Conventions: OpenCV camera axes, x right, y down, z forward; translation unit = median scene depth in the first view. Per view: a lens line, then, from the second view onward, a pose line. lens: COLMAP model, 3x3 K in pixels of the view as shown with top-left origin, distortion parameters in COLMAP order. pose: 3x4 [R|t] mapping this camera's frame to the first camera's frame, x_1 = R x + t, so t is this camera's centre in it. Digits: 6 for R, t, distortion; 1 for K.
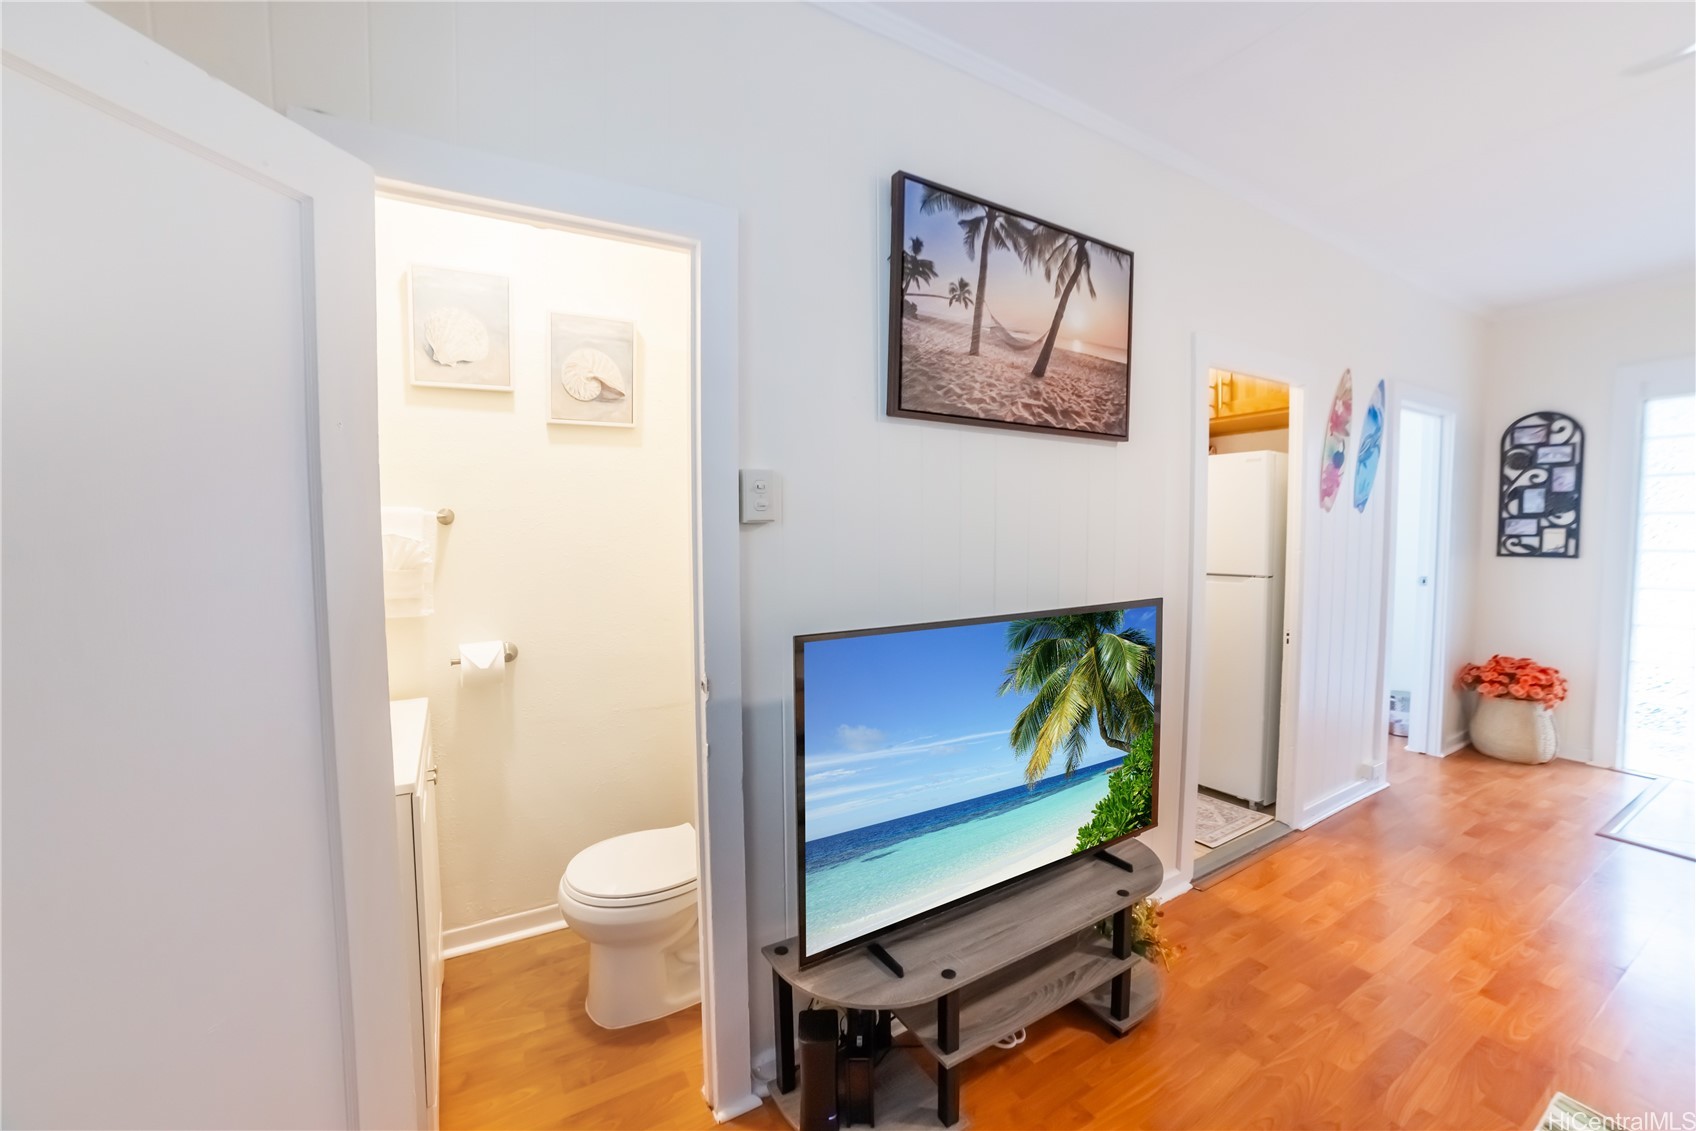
lens RADIAL K [[679.6, 0, 851.6], [0, 679.6, 557.1], [0, 0, 1]] dist [-0.087547, 0.037405]
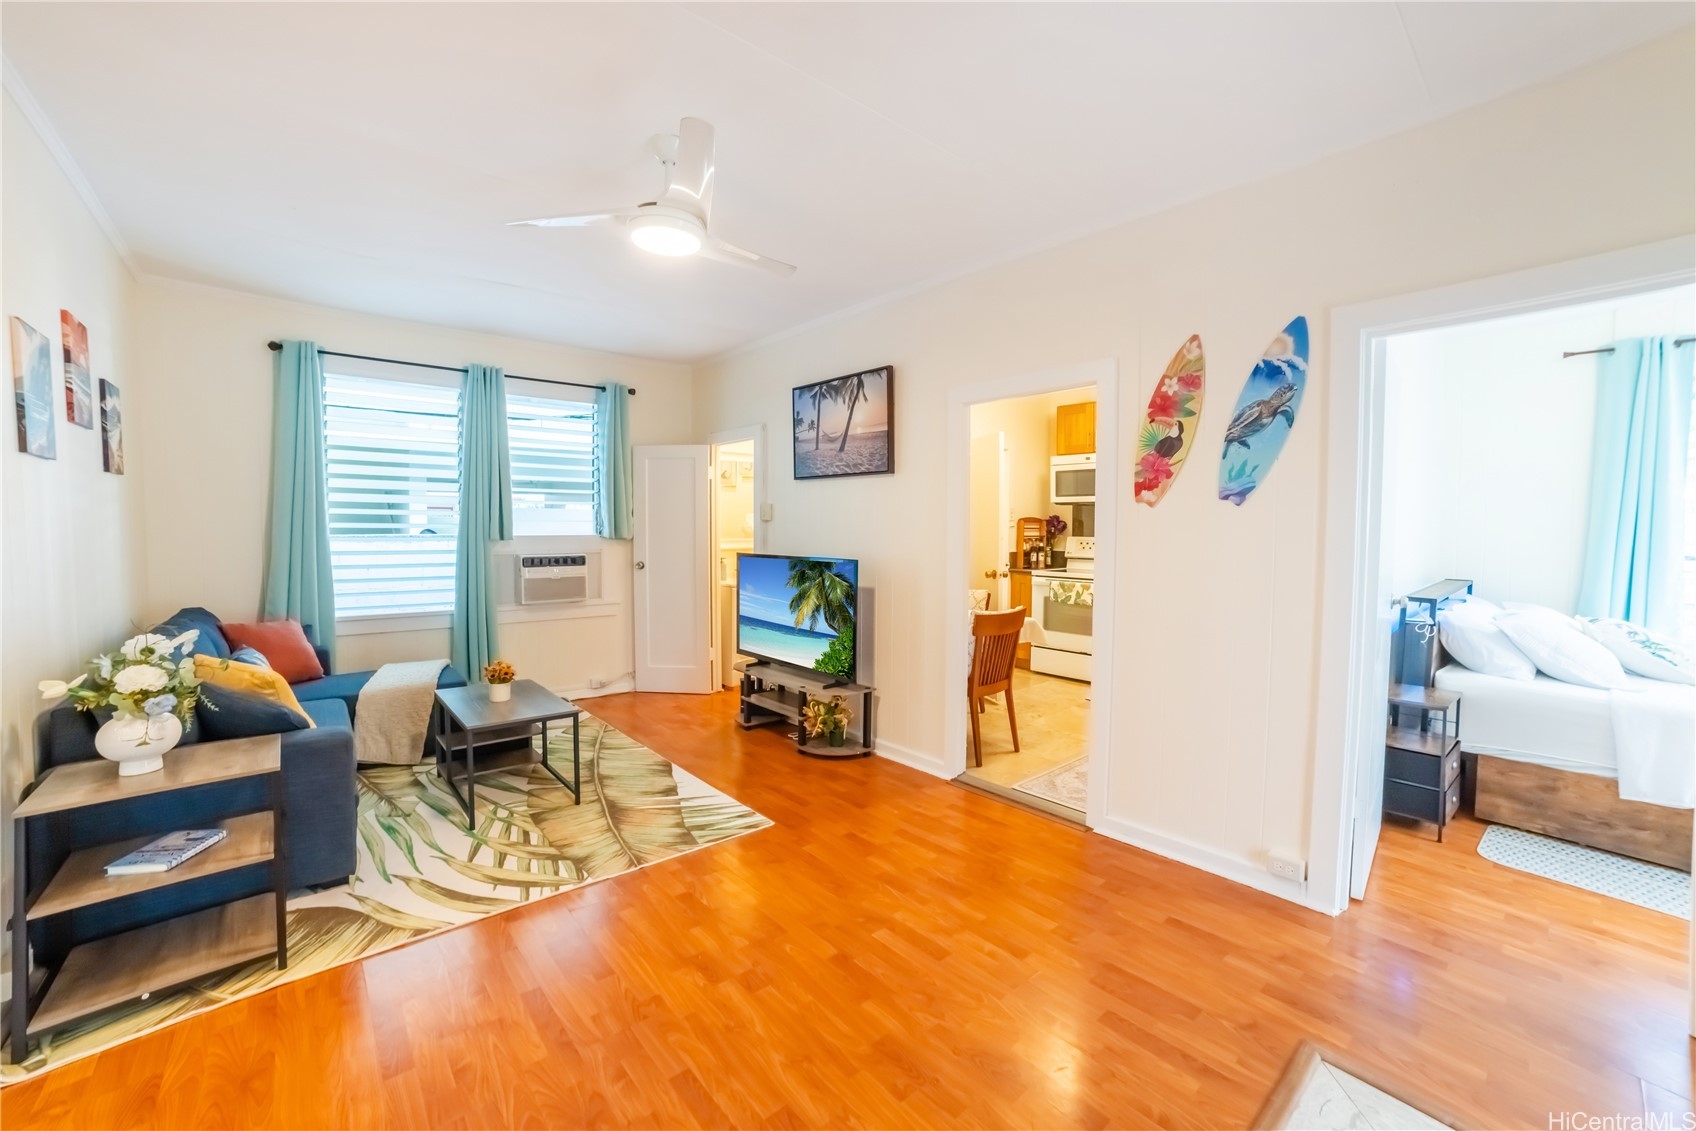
lens RADIAL K [[679.6, 0, 851.6], [0, 679.6, 557.1], [0, 0, 1]] dist [-0.087547, 0.037405]
pose [[0.181886, 0.045999, -0.982243, 2.479029], [-0.052413, 0.997939, 0.037029, -0.017239], [0.981922, 0.044747, 0.183922, 0.673666]]
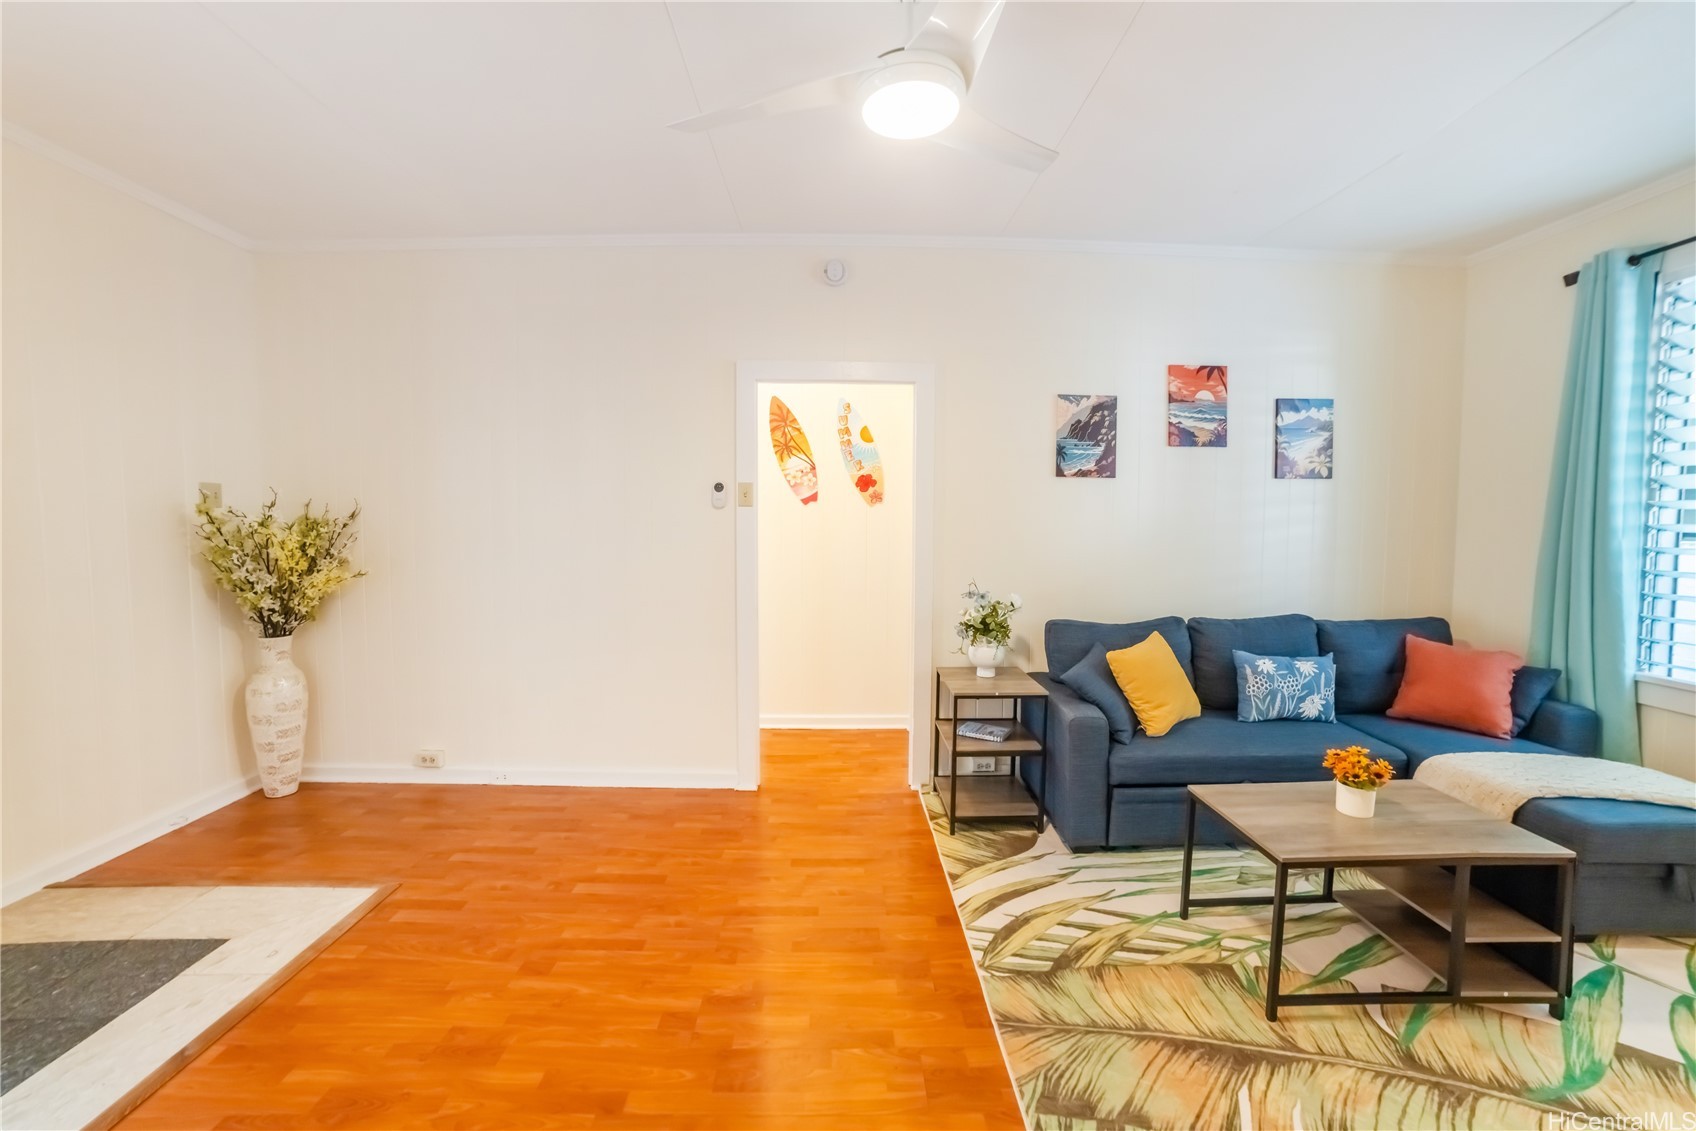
lens RADIAL K [[679.6, 0, 851.6], [0, 679.6, 557.1], [0, 0, 1]] dist [-0.087547, 0.037405]
pose [[-0.873648, -0.033765, 0.485385, 0.820129], [0.015353, 0.995179, 0.096862, -0.049320], [-0.486315, 0.092075, -0.868919, 1.367012]]
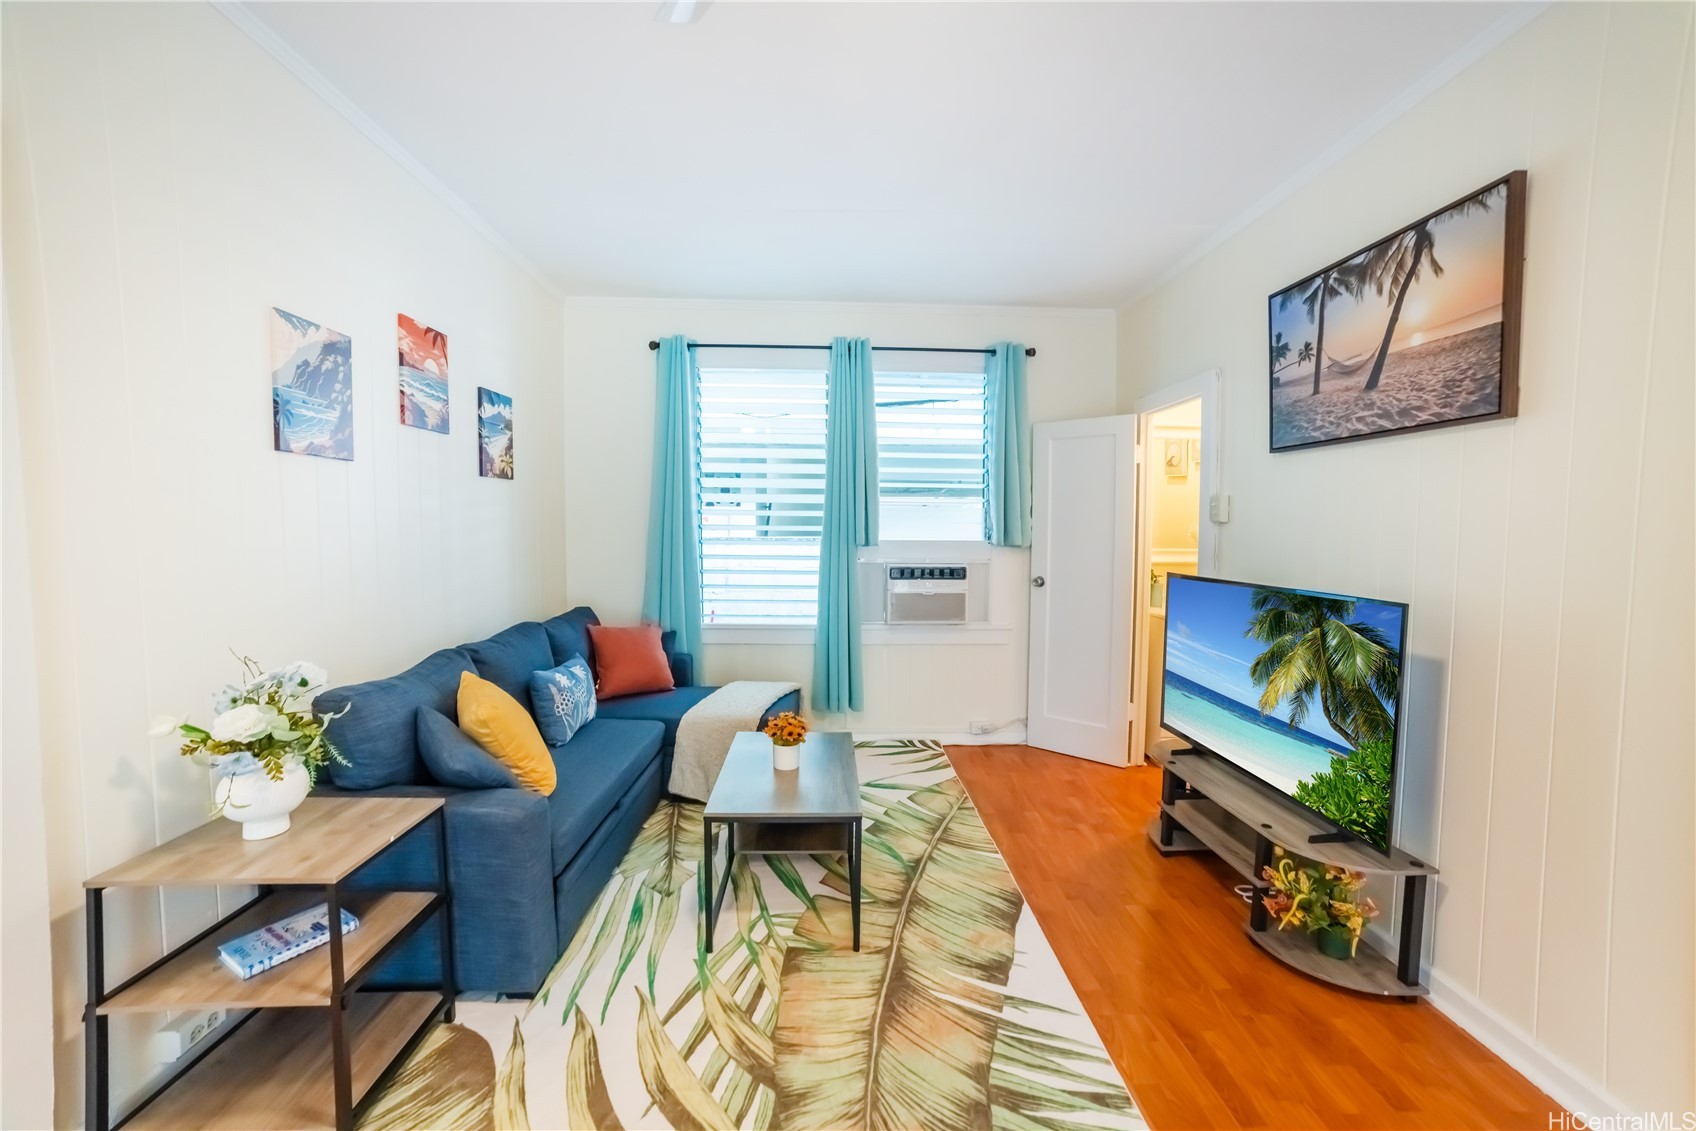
lens RADIAL K [[667.6, 0, 855.7], [0, 667.6, 563.3], [0, 0, 1]] dist [-0.089050, 0.035096]
pose [[-0.467794, 0.046364, -0.882621, 1.660638], [-0.047233, 0.995885, 0.077348, -0.025451], [0.882575, 0.077872, -0.463679, 0.784839]]
